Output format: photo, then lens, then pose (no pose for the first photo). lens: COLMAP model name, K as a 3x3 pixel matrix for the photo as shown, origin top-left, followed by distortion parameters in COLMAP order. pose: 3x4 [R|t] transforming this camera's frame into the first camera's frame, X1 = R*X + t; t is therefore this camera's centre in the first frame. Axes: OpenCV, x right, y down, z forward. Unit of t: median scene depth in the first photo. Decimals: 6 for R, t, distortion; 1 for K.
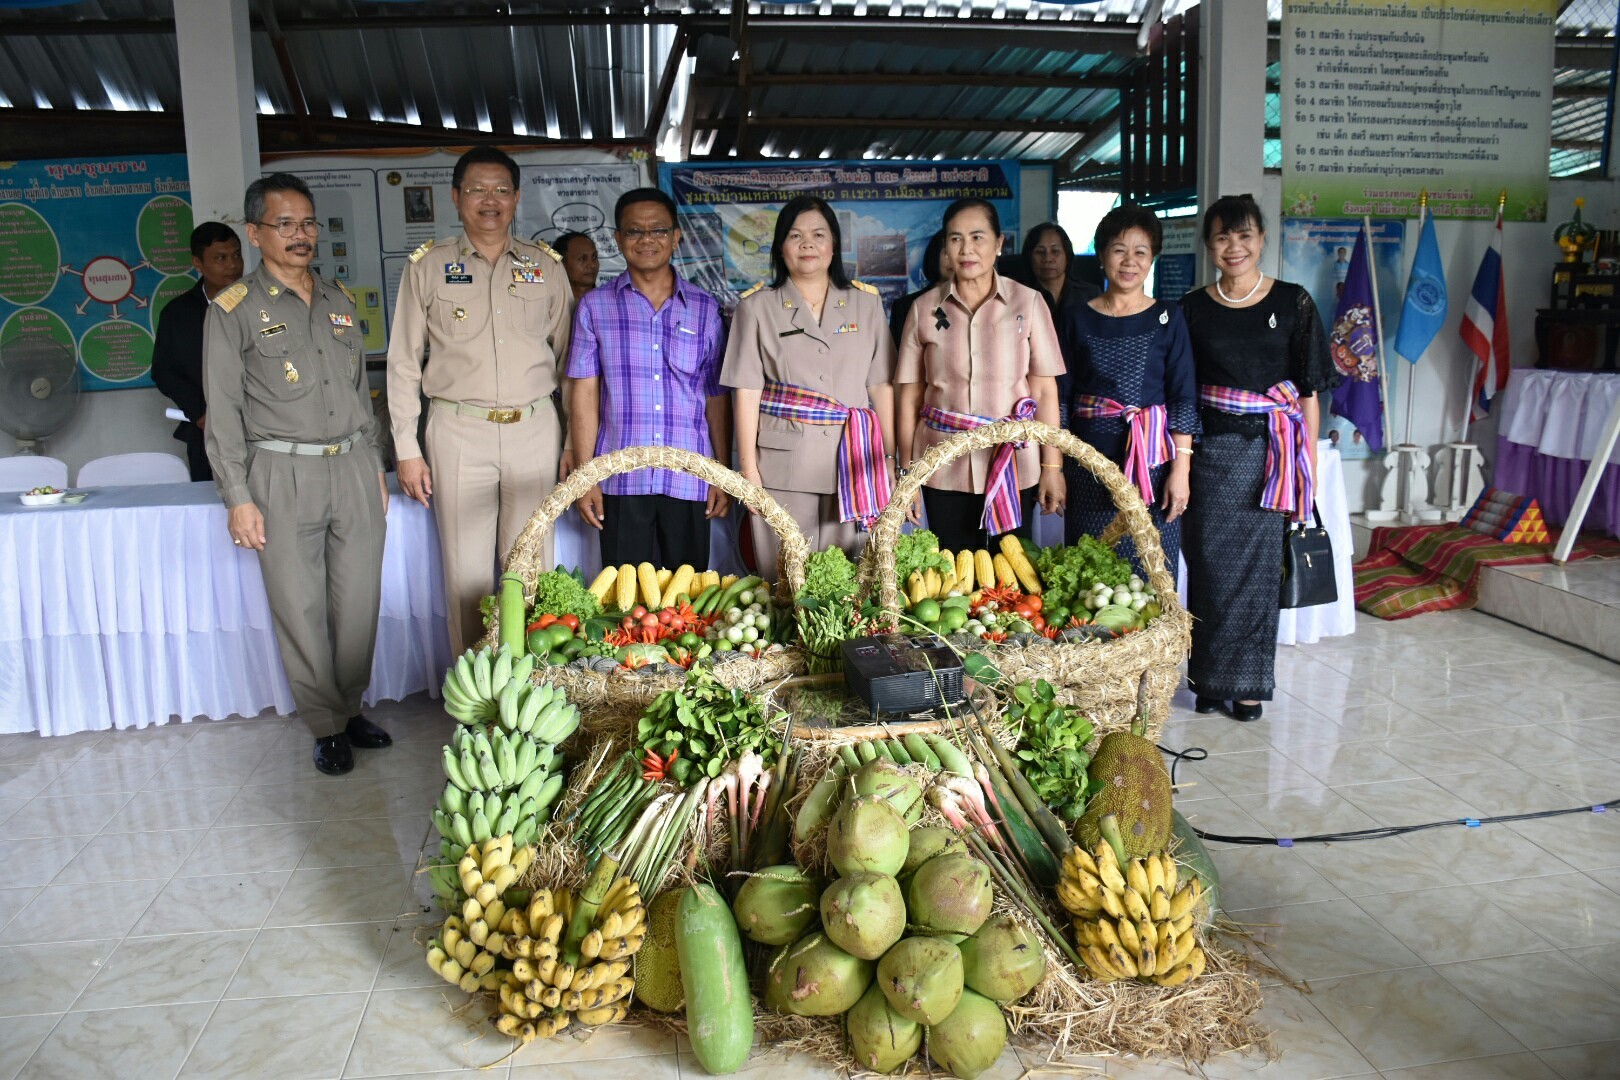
lens RADIAL K [[1288.5, 0, 810.0], [0, 1288.5, 540.0], [0, 0, 1]] dist [-0.154225, 0.116369]
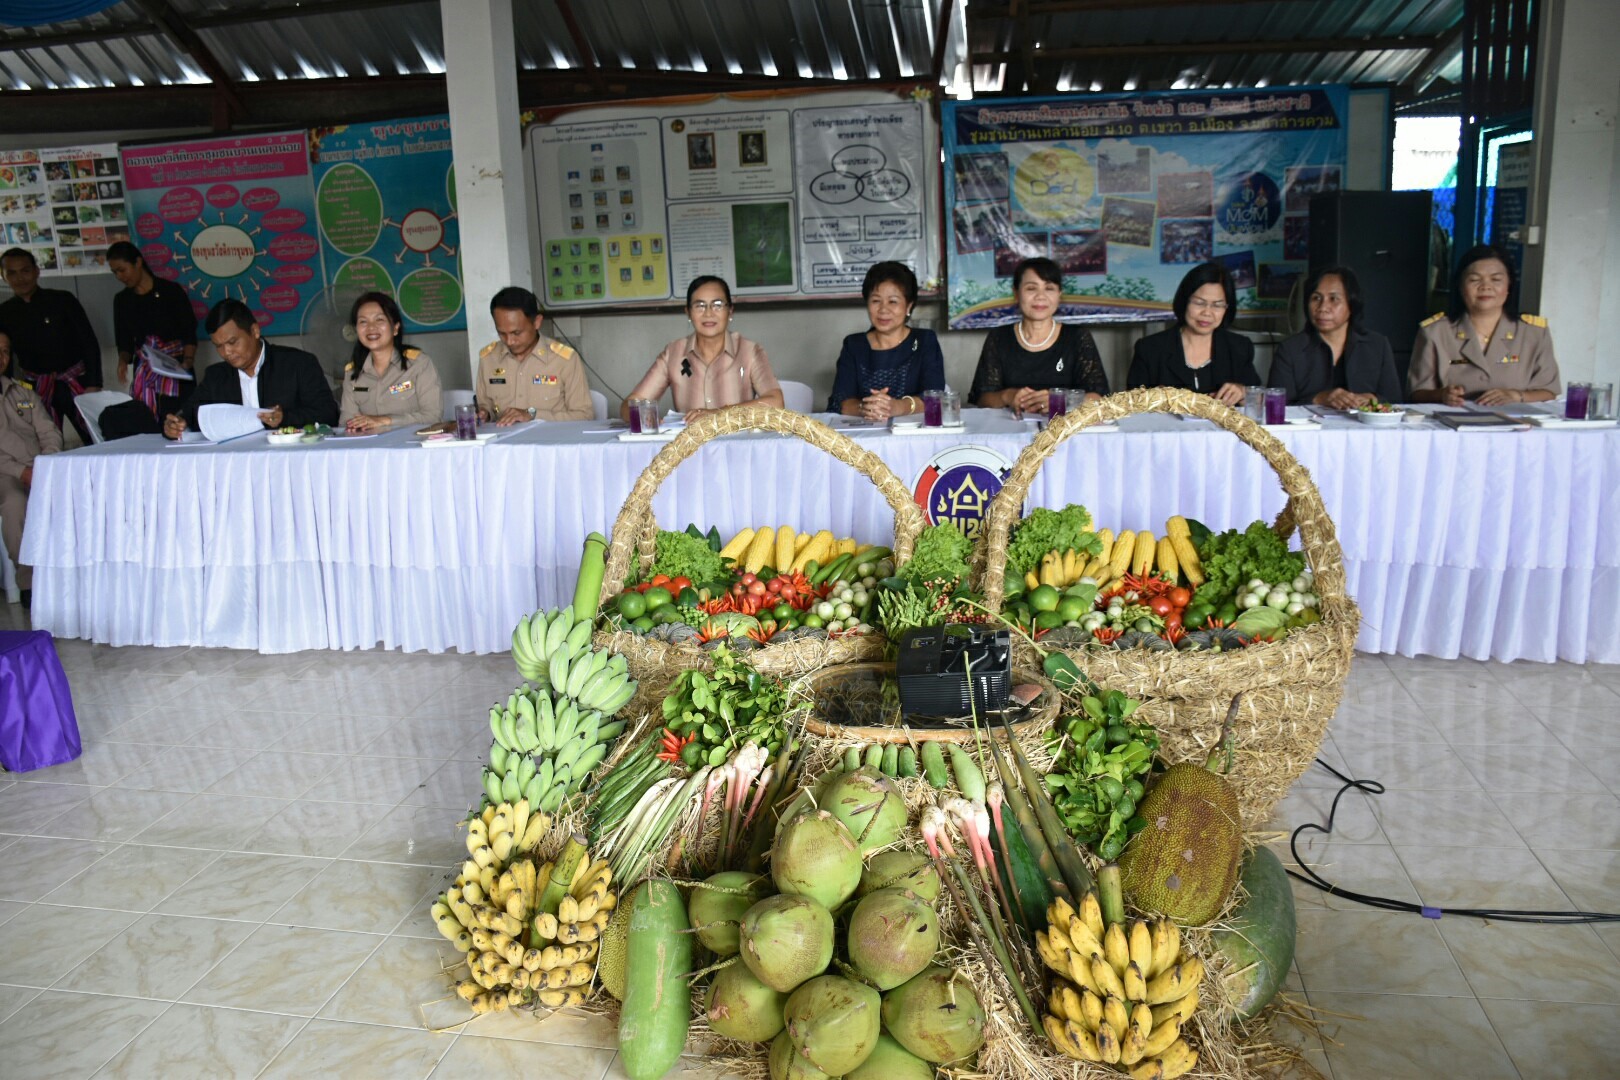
lens RADIAL K [[1288.5, 0, 810.0], [0, 1288.5, 540.0], [0, 0, 1]] dist [-0.154225, 0.116369]
pose [[0.948021, 0.055674, -0.313299, 0.234144], [-0.041022, 0.997742, 0.053172, -0.028926], [0.315552, -0.037556, 0.948165, 0.112417]]
